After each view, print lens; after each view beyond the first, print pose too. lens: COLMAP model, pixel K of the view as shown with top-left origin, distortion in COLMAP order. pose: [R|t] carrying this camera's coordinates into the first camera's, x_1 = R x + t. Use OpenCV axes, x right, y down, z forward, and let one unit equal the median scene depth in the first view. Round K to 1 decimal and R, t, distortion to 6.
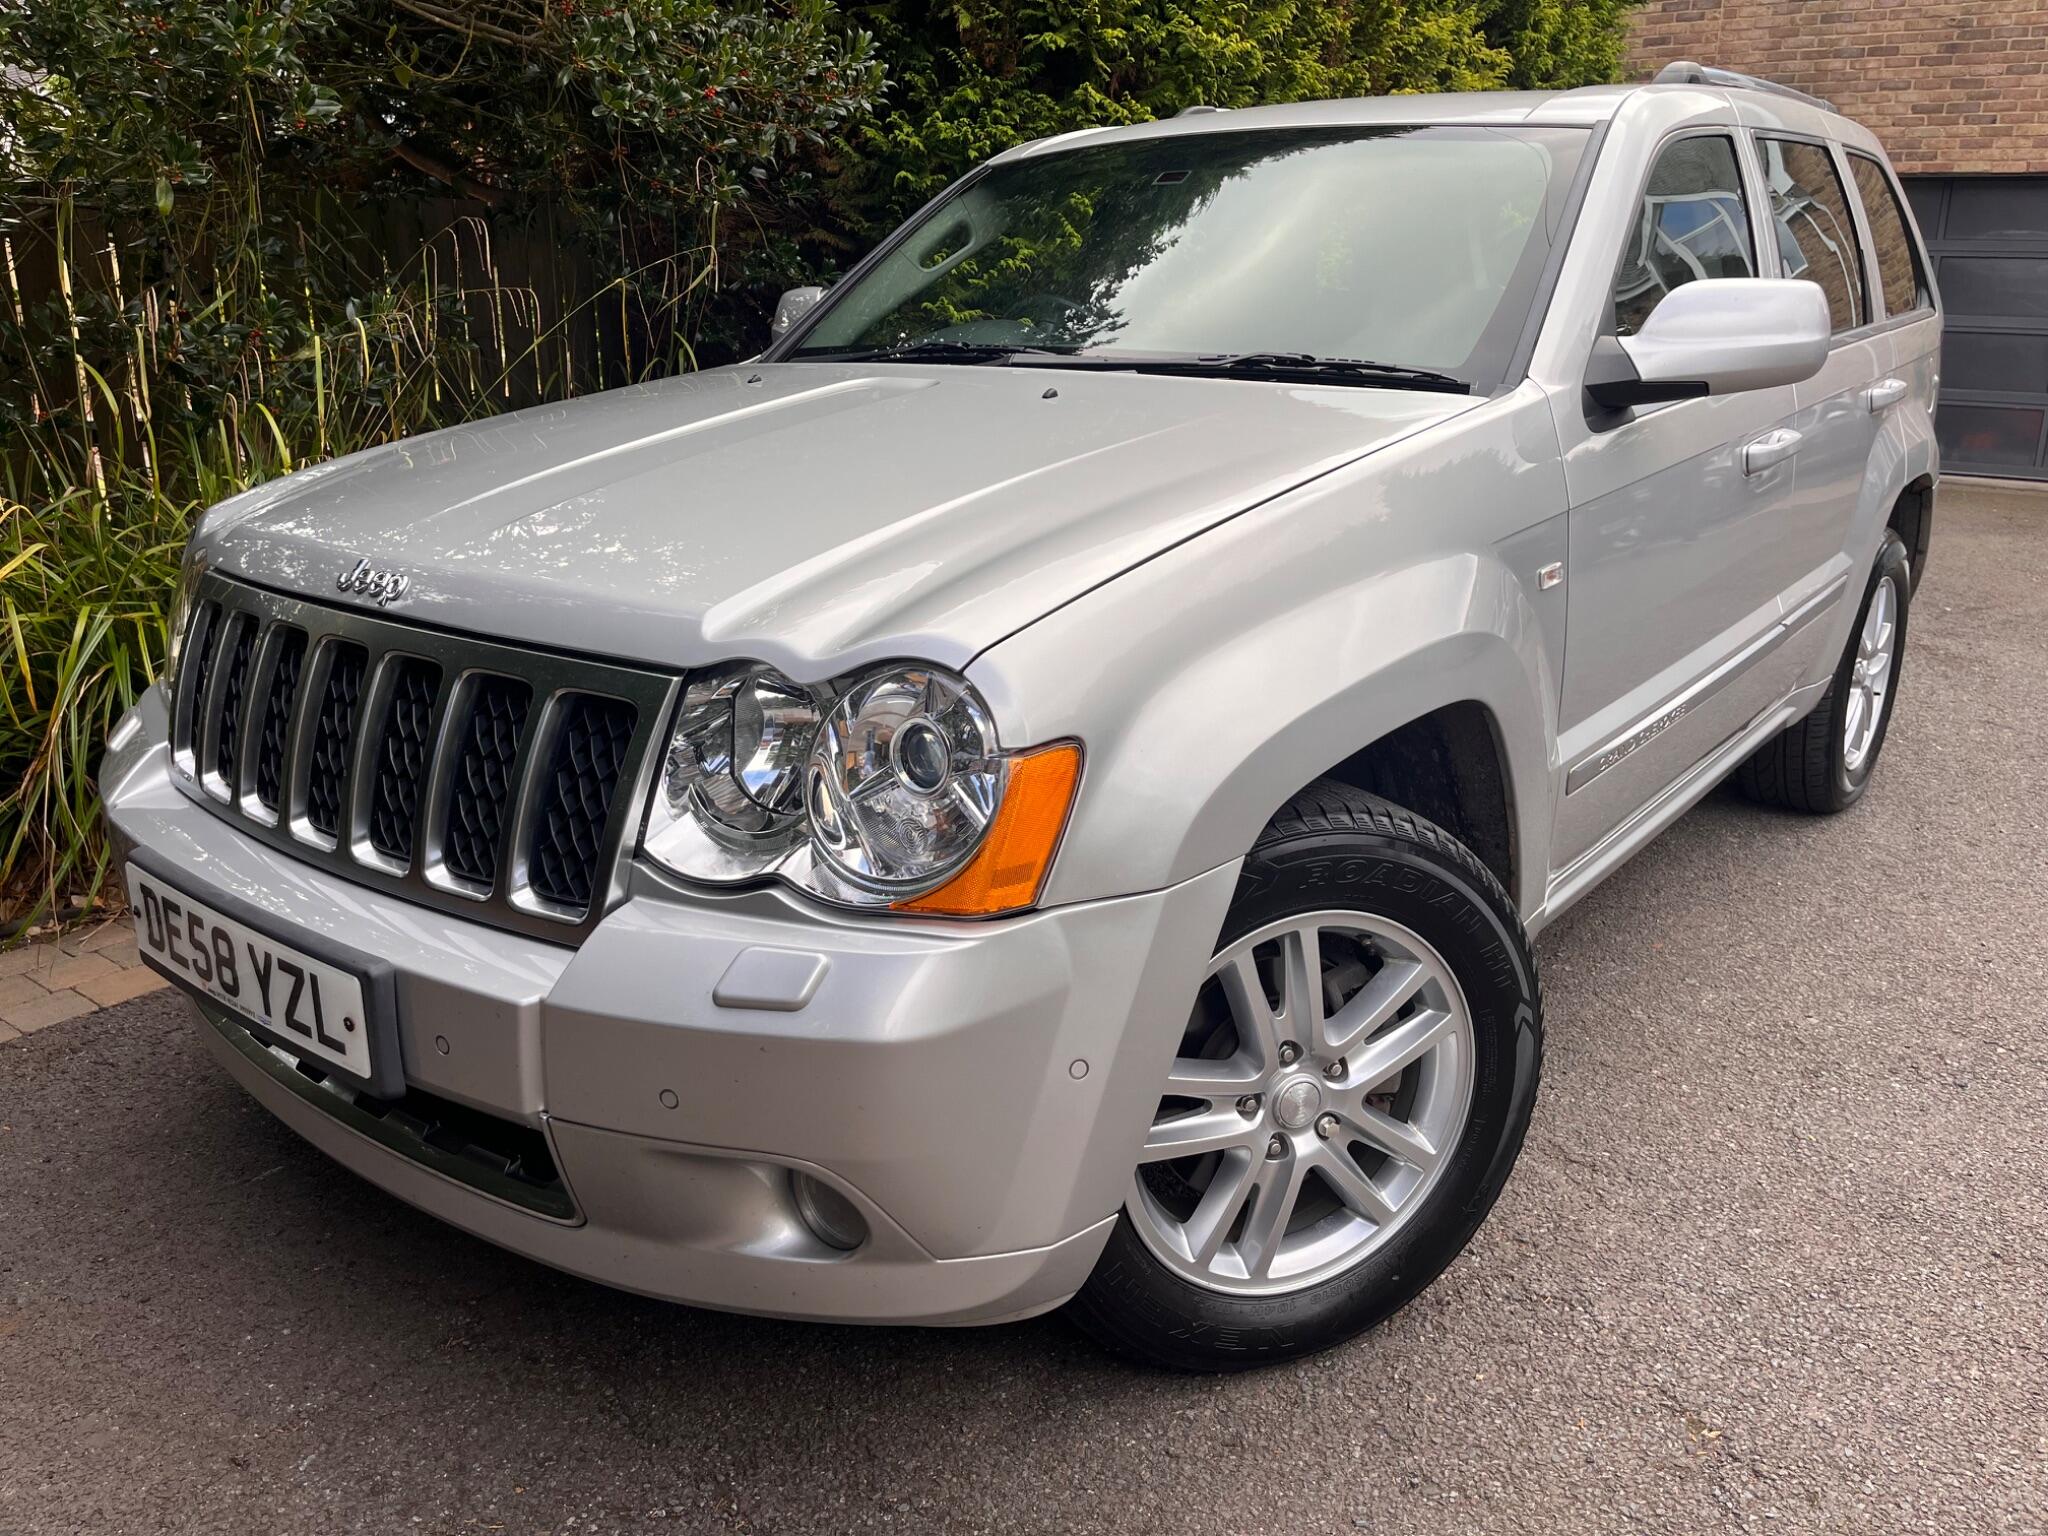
lens RADIAL K [[1518.6, 0, 1008.9], [0, 1518.6, 769.6], [0, 0, 1]] dist [0.097711, -0.139696]
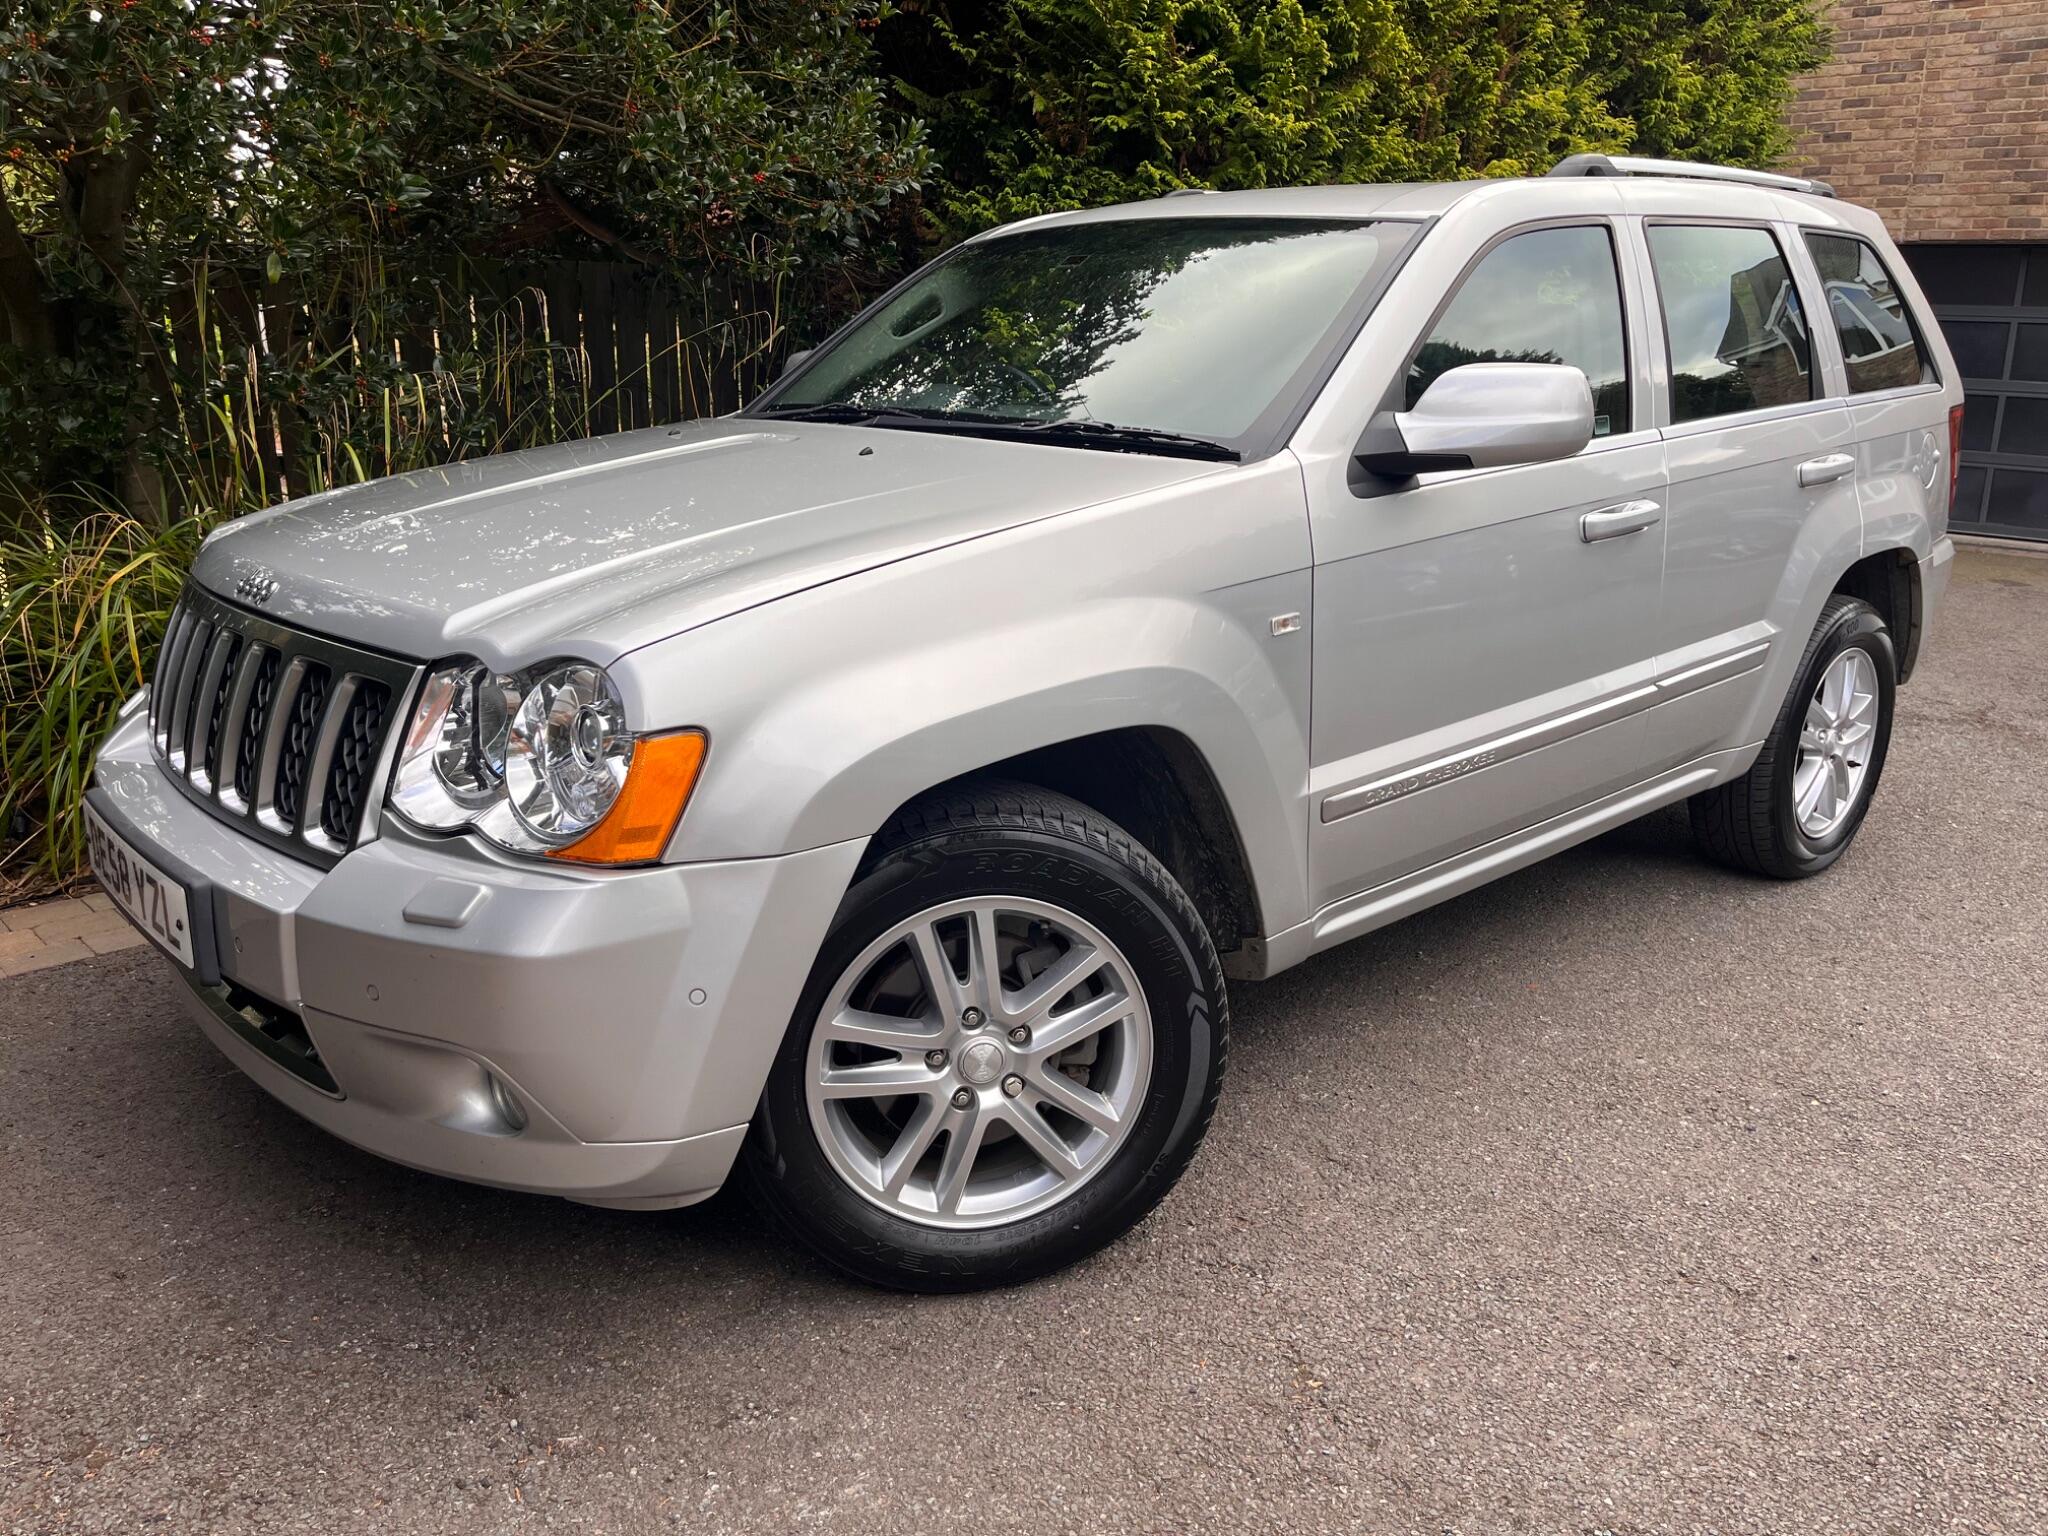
lens RADIAL K [[1521.8, 0, 1024.0], [0, 1521.8, 768.0], [0, 0, 1]] dist [0.083360, -0.117047]
pose [[0.988393, 0.053439, -0.142207, 0.312304], [-0.057634, 0.998011, -0.025544, 0.018493], [0.140559, 0.033443, 0.989507, -0.128530]]
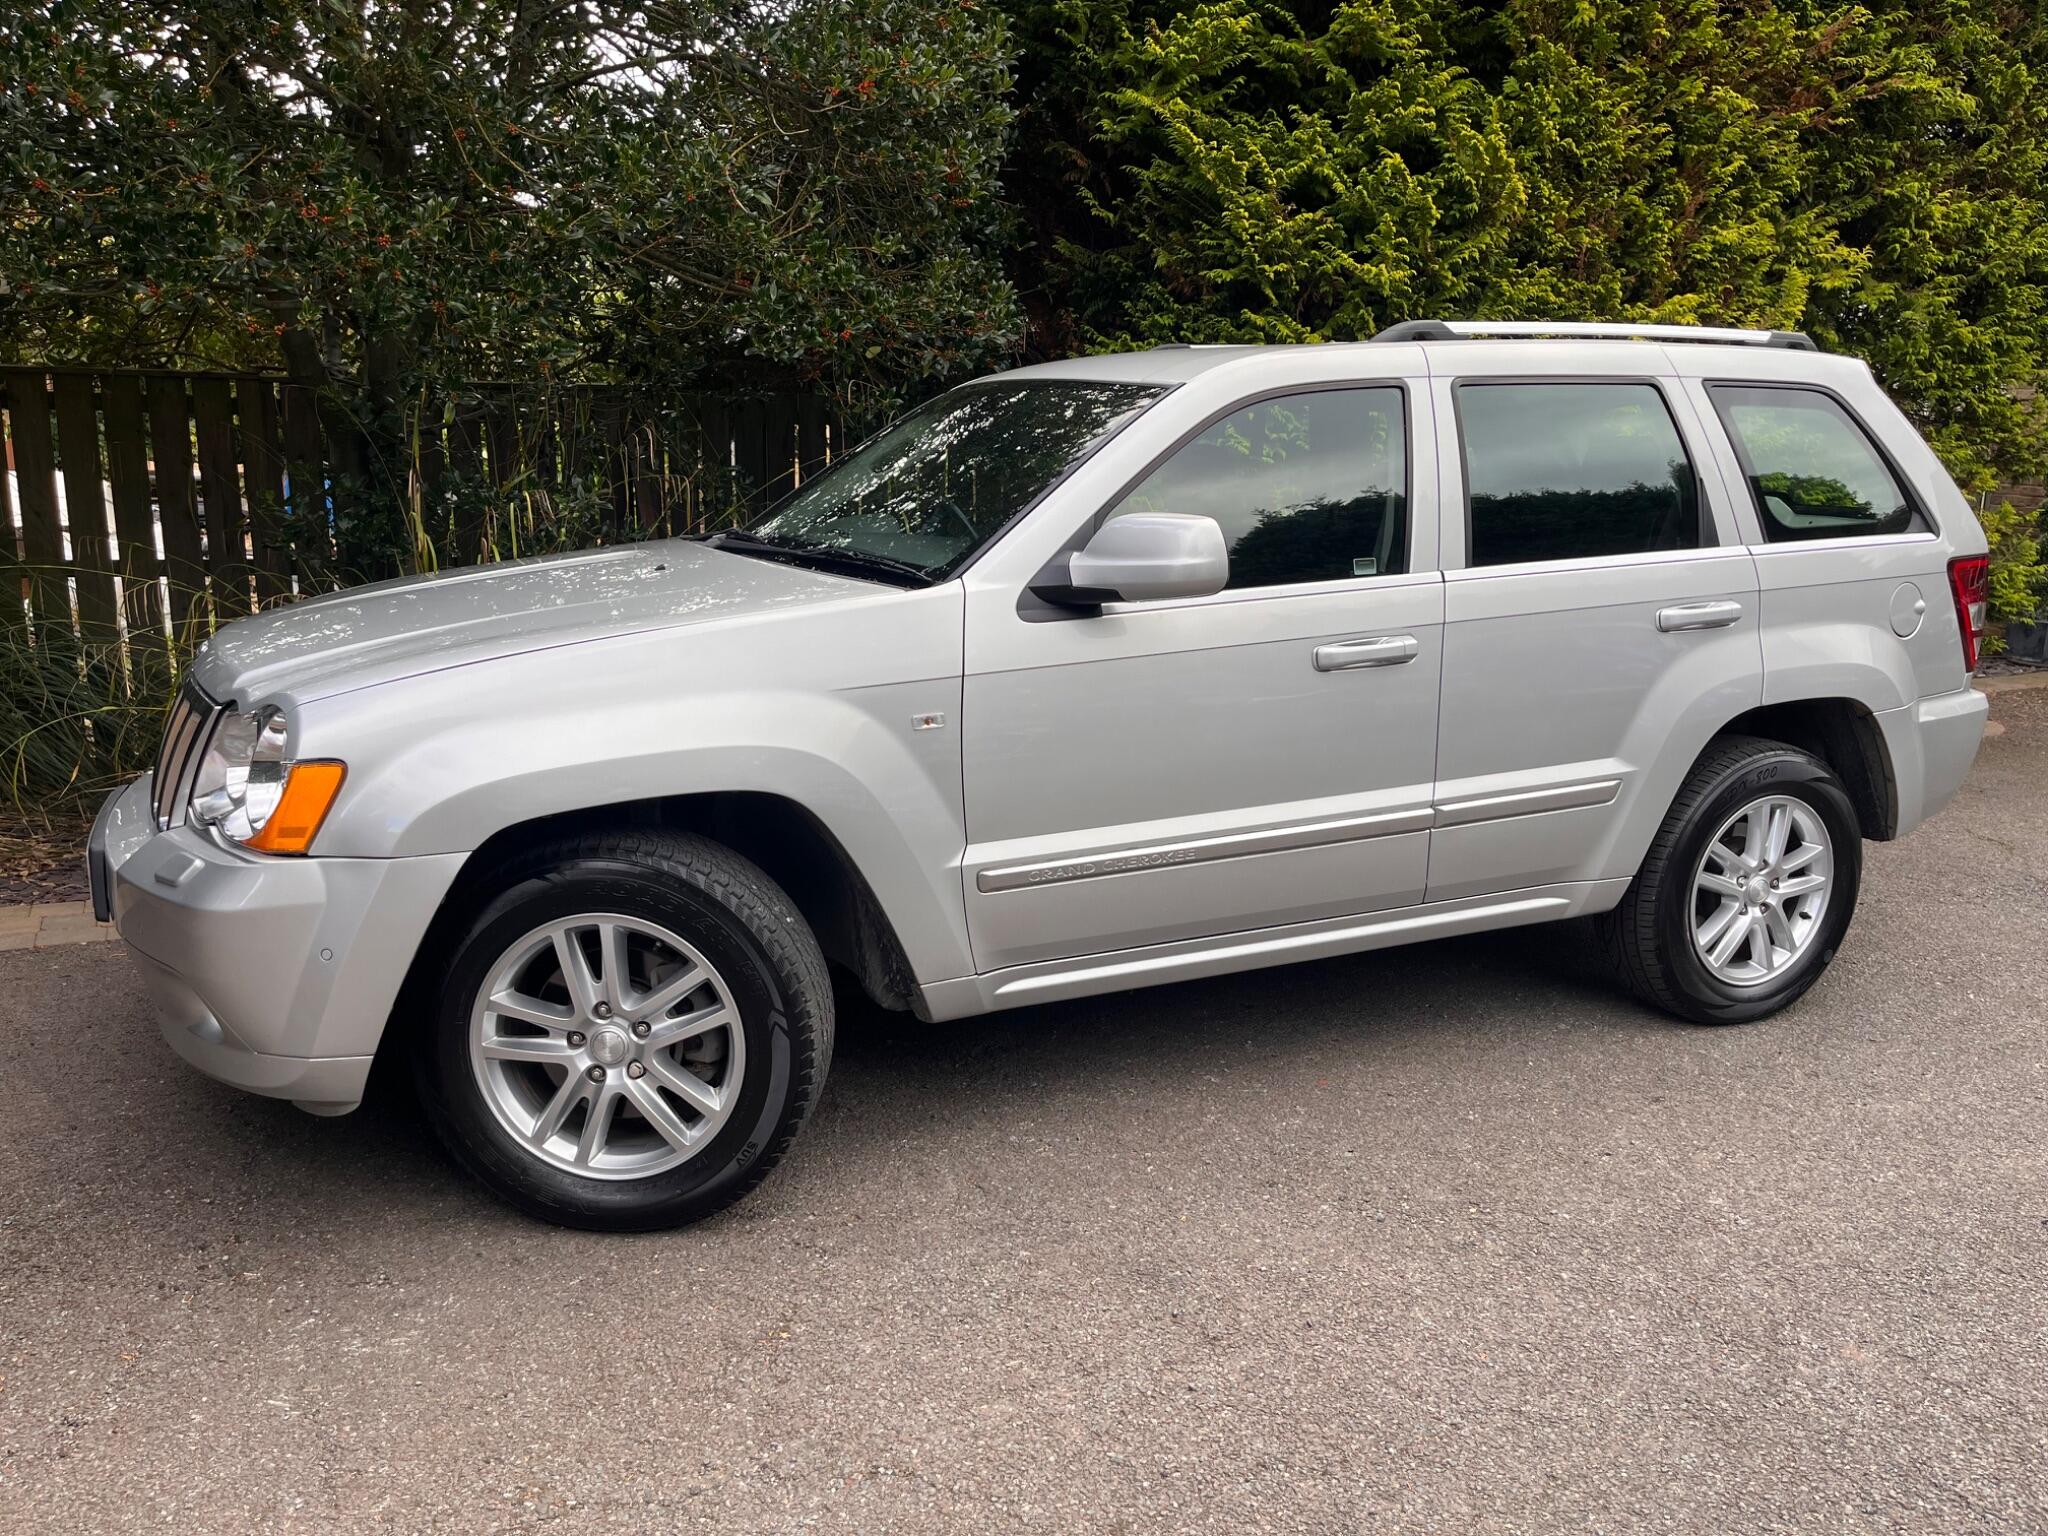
lens RADIAL K [[1527.7, 0, 1050.8], [0, 1527.7, 770.2], [0, 0, 1]] dist [0.083640, -0.120493]
pose [[0.903370, 0.111953, -0.413992, 0.969373], [-0.150440, 0.986708, -0.061446, -0.015057], [0.401610, 0.117789, 0.908204, -0.176349]]
